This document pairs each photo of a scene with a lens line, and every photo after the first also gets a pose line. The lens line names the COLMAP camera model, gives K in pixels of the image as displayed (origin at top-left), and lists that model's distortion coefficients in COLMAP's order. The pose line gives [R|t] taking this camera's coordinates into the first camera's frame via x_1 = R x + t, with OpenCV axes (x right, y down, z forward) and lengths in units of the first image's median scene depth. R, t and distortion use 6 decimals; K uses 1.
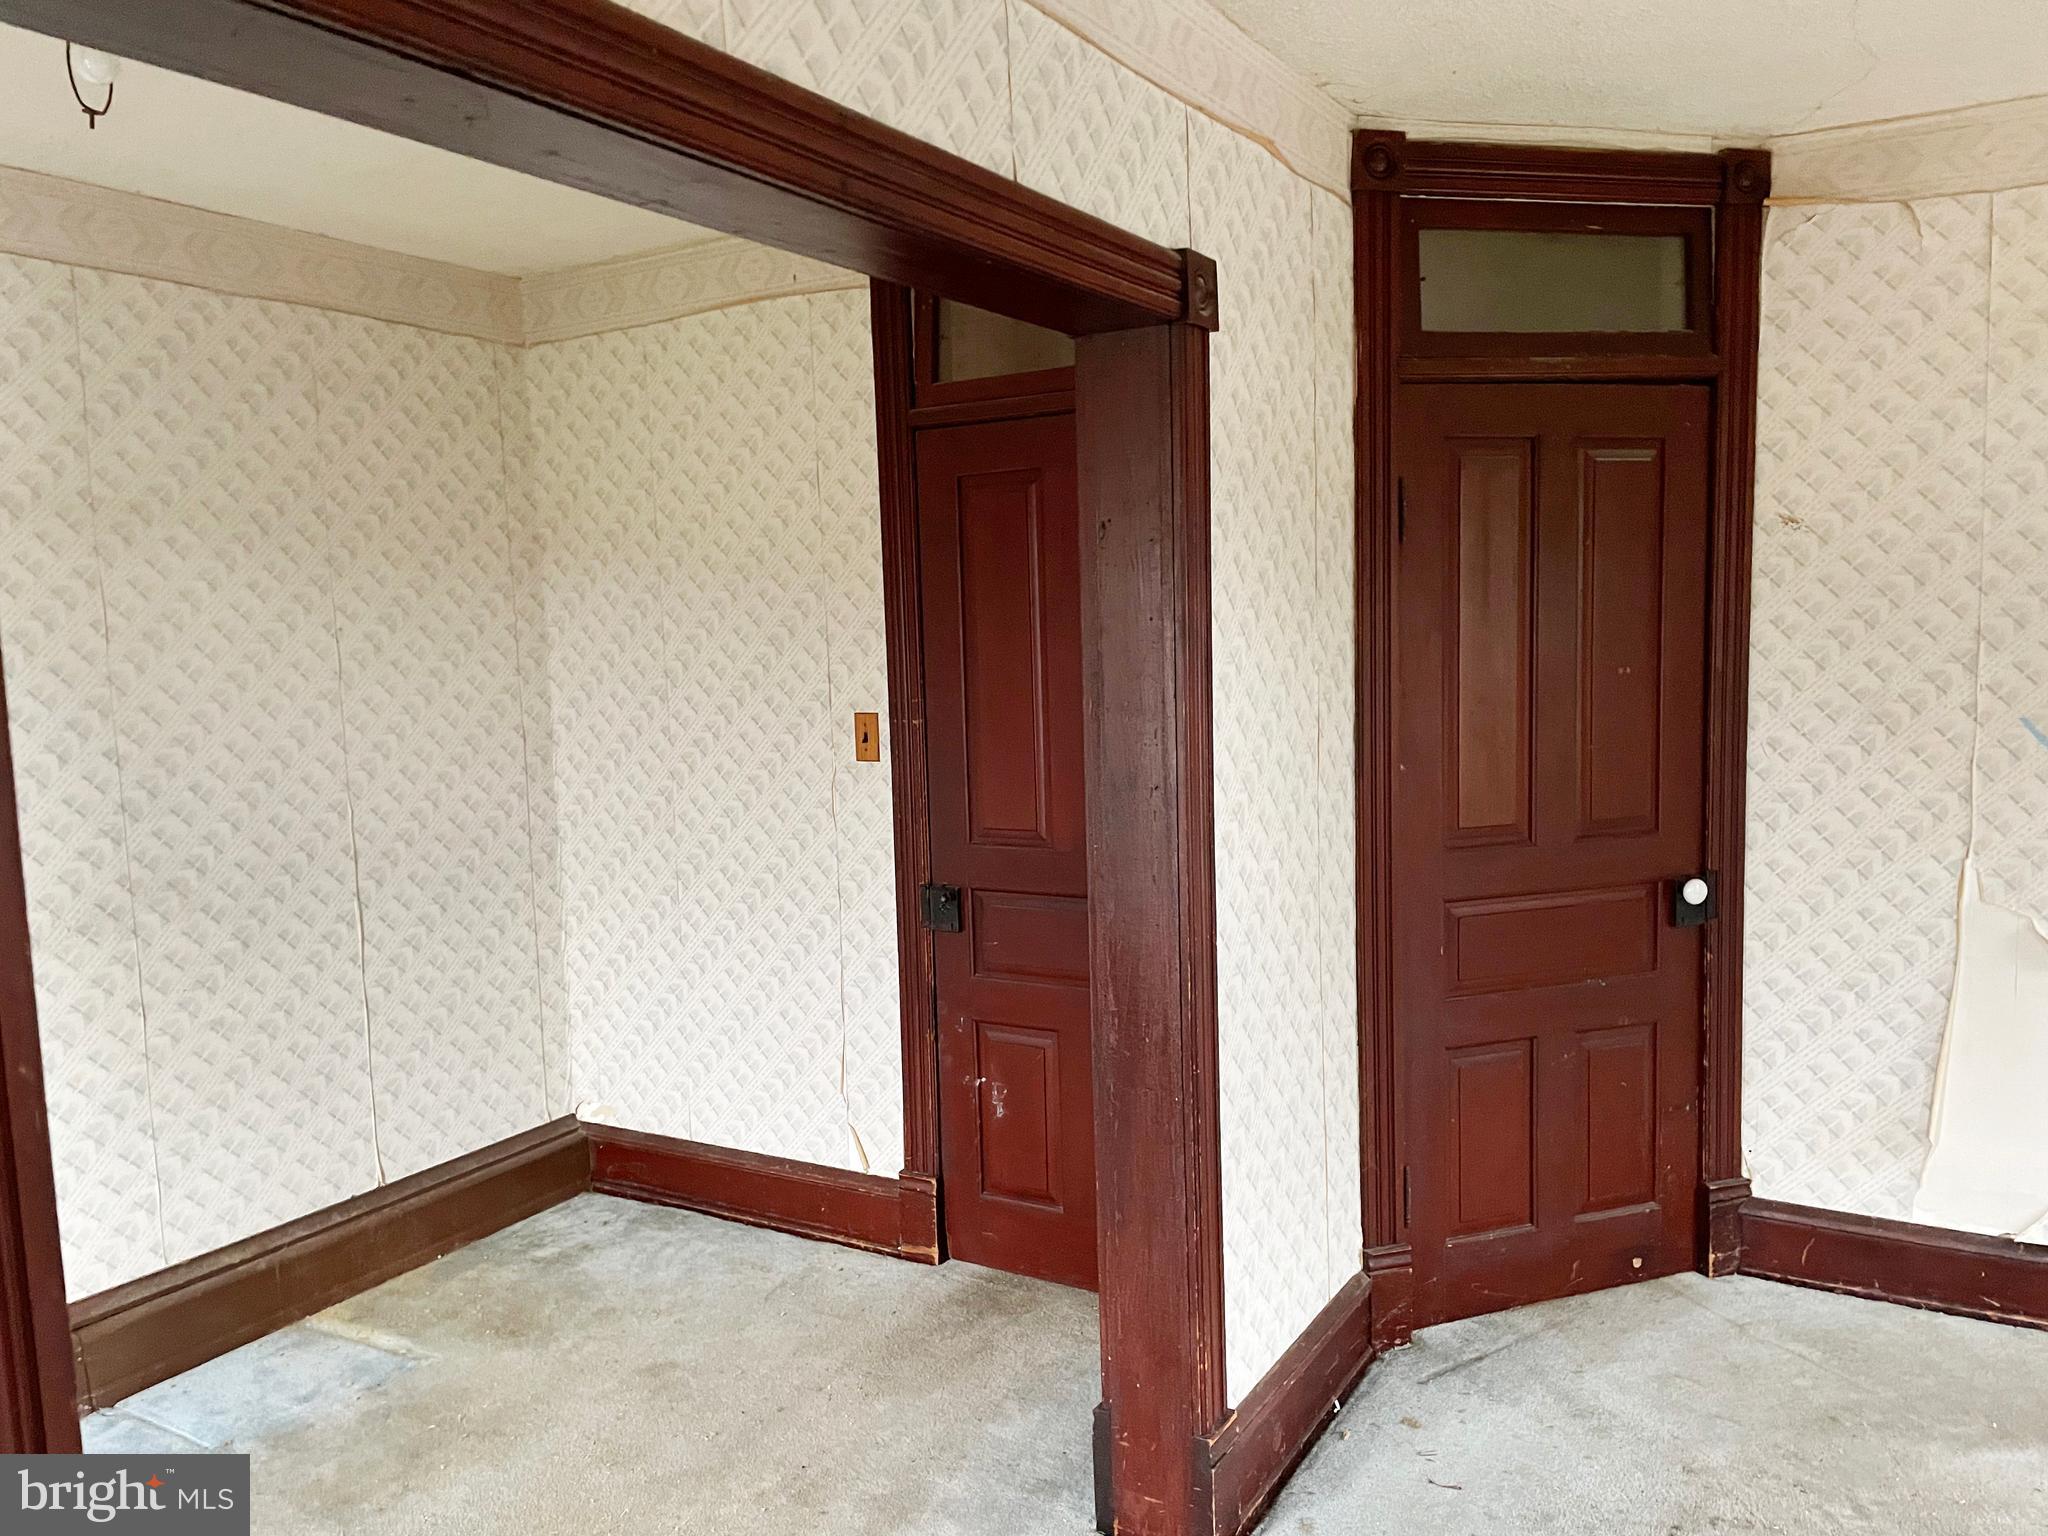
lens RADIAL K [[1533.6, 0, 1020.0], [0, 1533.6, 774.2], [0, 0, 1]] dist [0.079831, -0.091870]
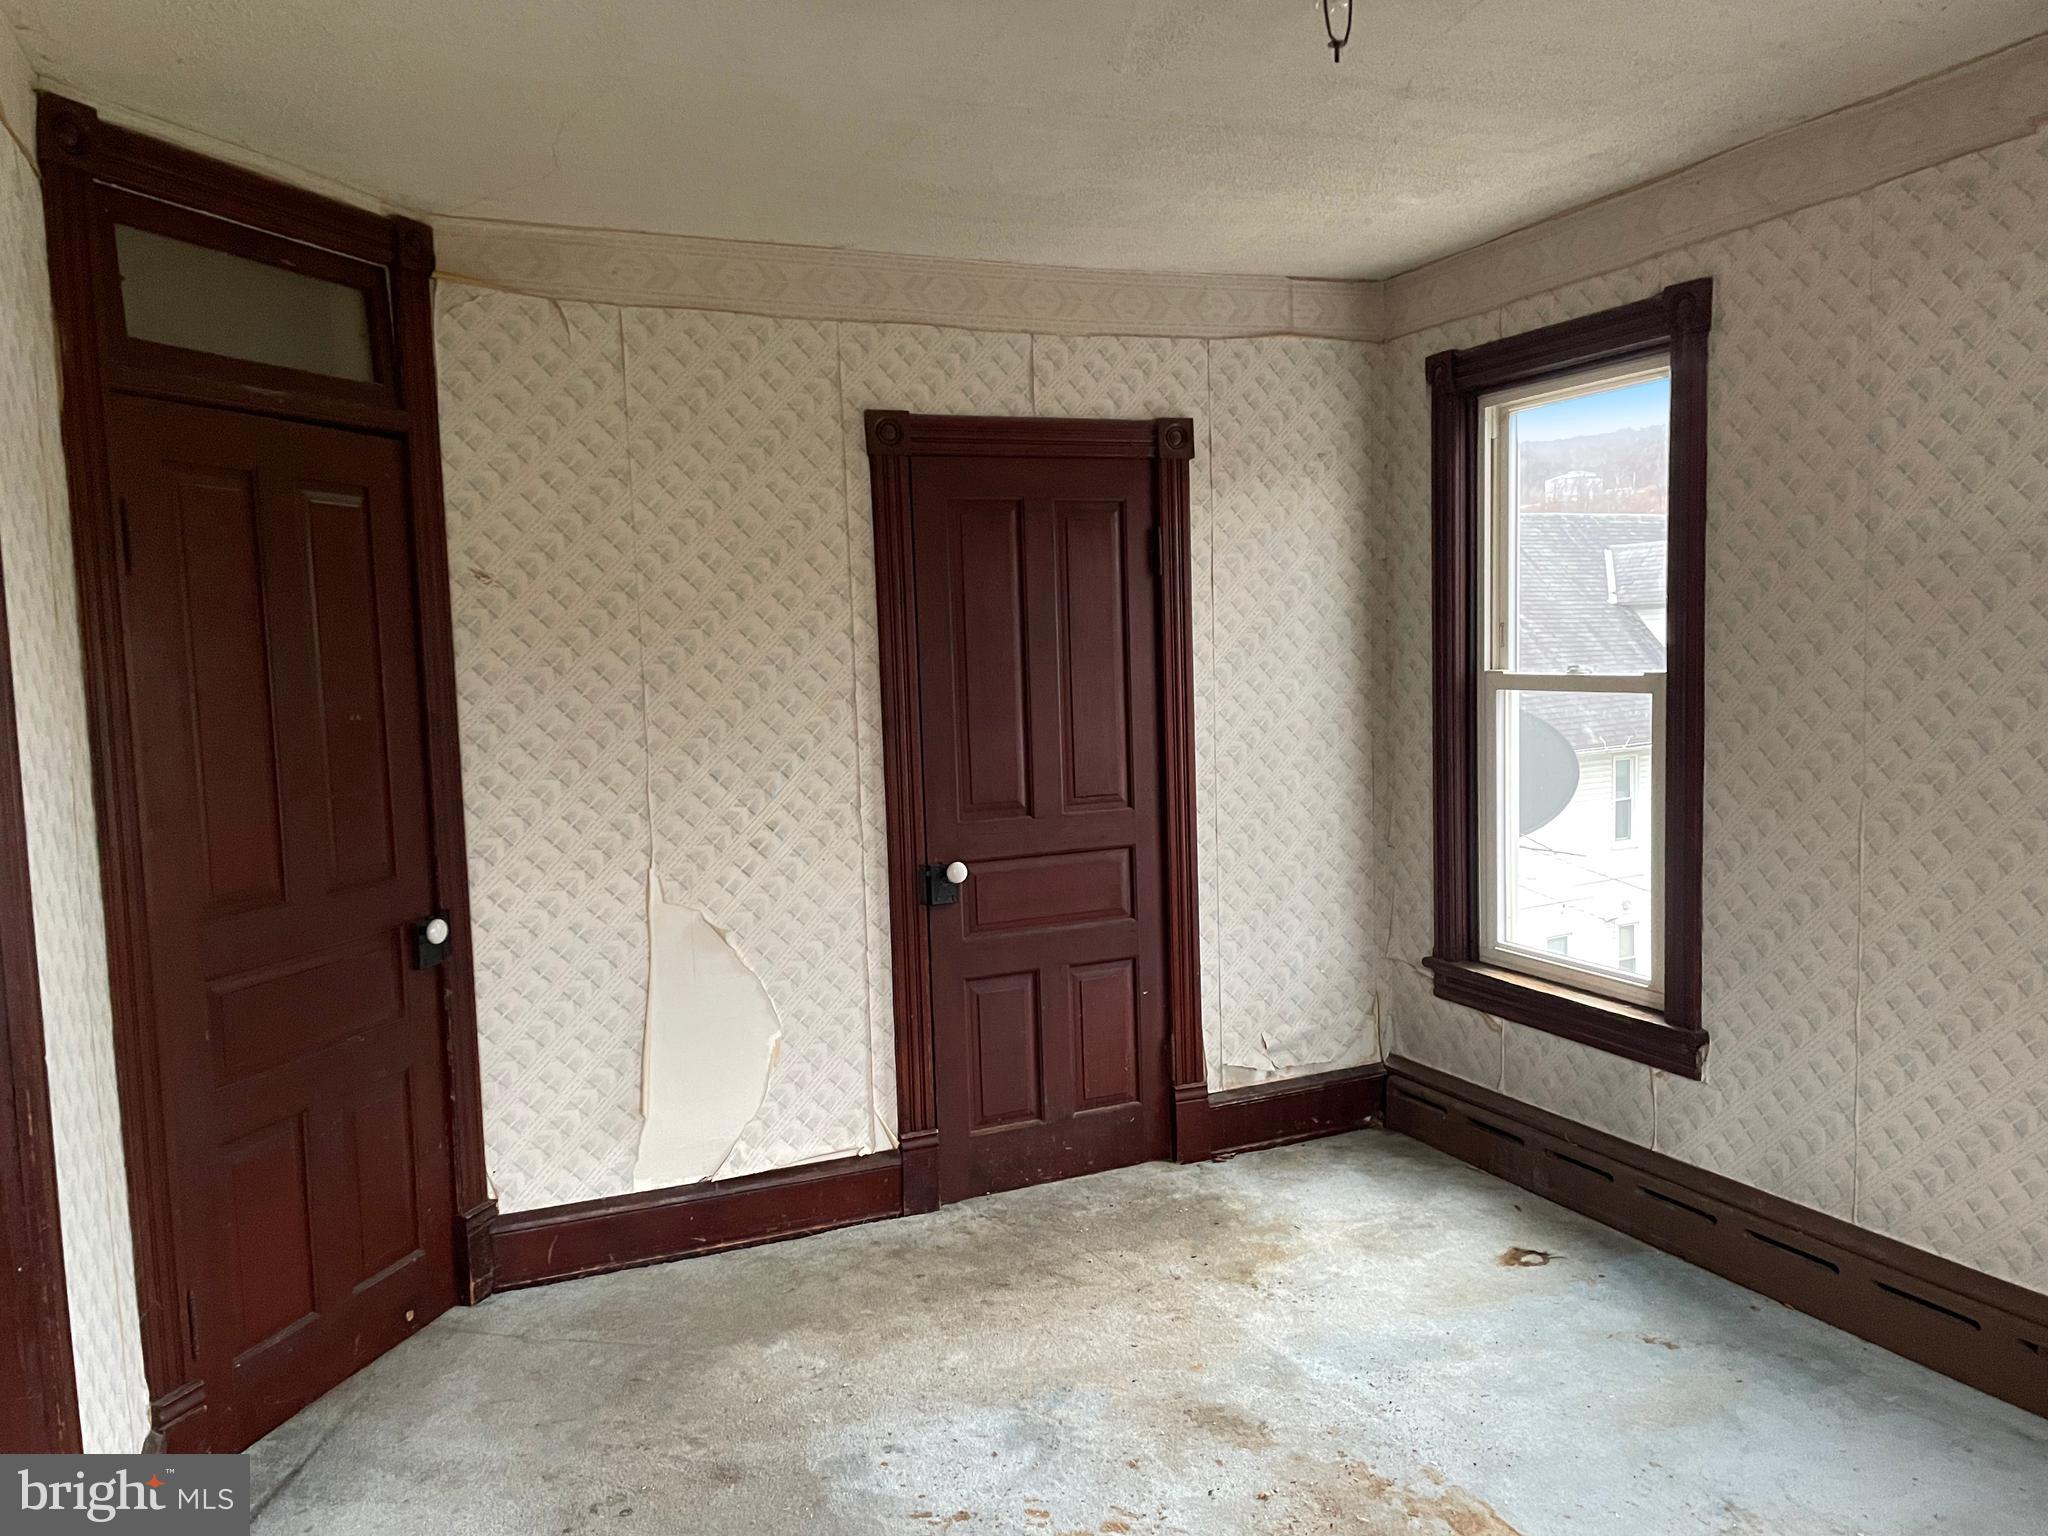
lens RADIAL K [[1533.6, 0, 1025.8], [0, 1533.6, 767.6], [0, 0, 1]] dist [0.079831, -0.091870]
pose [[0.583657, -0.054599, 0.810163, -0.161905], [0.094568, 0.995518, -0.001038, 0.006229], [-0.806475, 0.077221, 0.586204, 0.082160]]
